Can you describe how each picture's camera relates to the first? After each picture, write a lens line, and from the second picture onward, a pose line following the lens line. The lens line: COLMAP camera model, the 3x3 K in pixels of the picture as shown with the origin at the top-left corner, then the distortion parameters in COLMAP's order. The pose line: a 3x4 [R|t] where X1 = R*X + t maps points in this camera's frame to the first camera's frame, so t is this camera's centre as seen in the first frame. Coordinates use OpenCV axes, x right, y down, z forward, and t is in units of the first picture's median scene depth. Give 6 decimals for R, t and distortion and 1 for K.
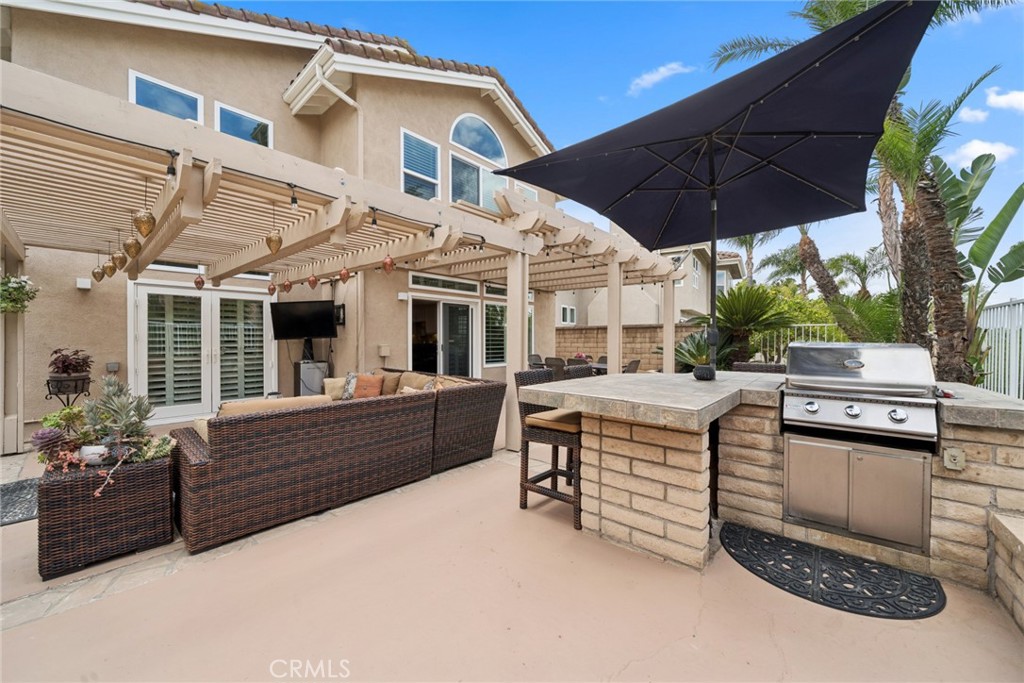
lens RADIAL K [[366.6, 0, 520.4], [0, 366.6, 341.8], [0, 0, 1]] dist [-0.001638, -0.000369]
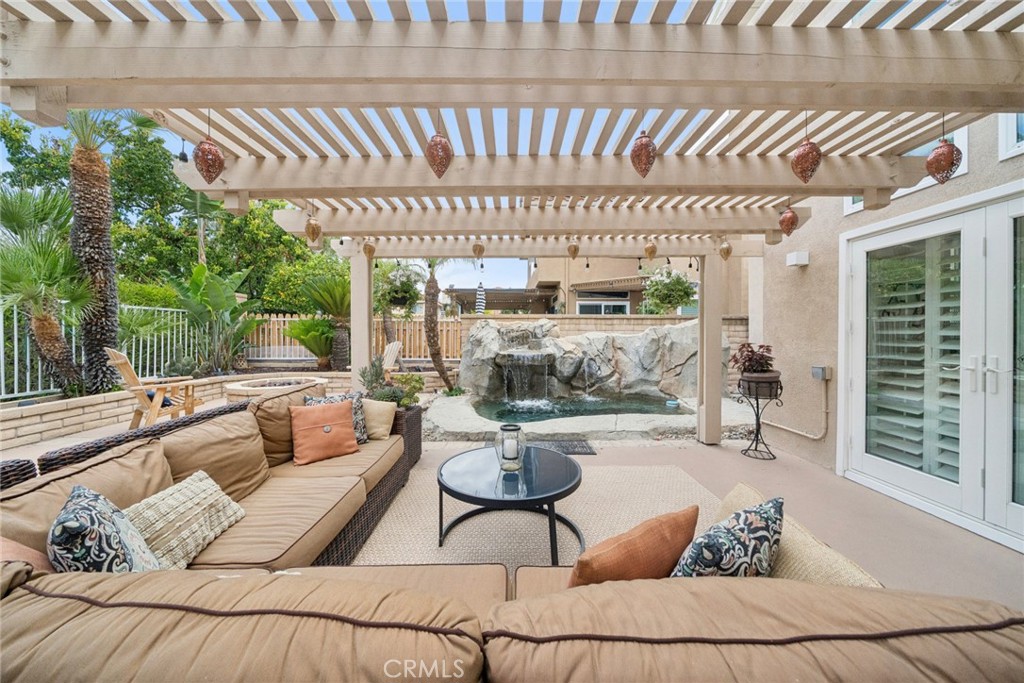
lens RADIAL K [[357.3, 0, 510.7], [0, 357.3, 337.2], [0, 0, 1]] dist [-0.004906, 0.000327]
pose [[-0.742871, 0.010327, -0.669355, -0.262259], [0.002070, 0.999912, 0.013129, -0.008889], [0.669431, 0.008368, -0.742827, 1.132066]]
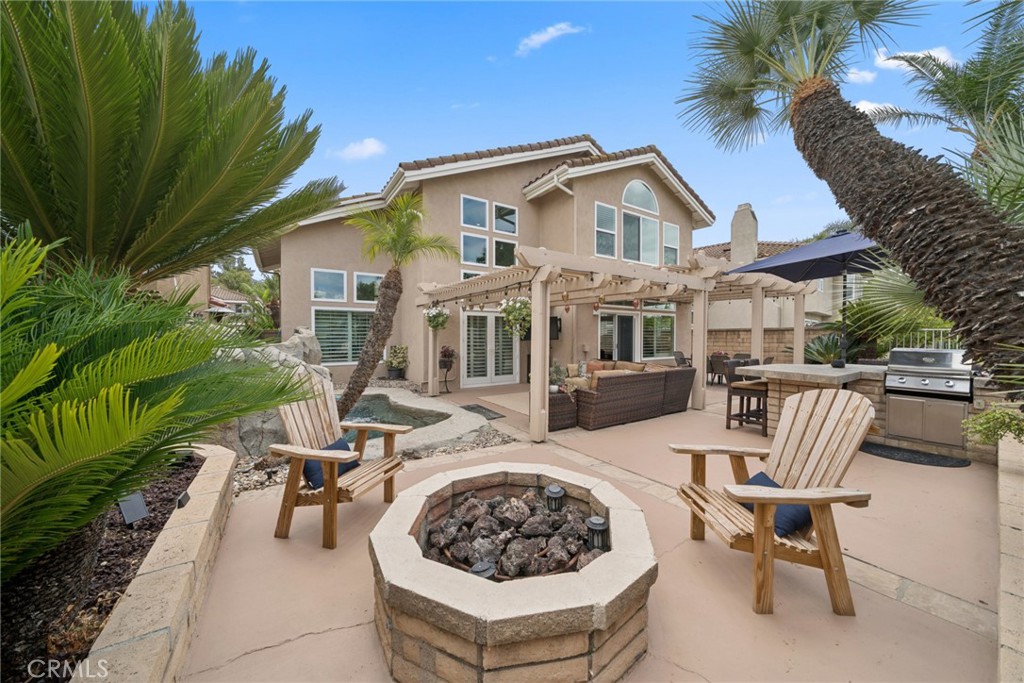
lens RADIAL K [[357.3, 0, 503.8], [0, 357.3, 341.6], [0, 0, 1]] dist [-0.004906, 0.000327]
pose [[0.964268, 0.006452, -0.264850, -0.381232], [-0.002999, 0.999905, 0.013438, -0.026829], [0.264911, -0.012163, 0.964196, -0.691629]]
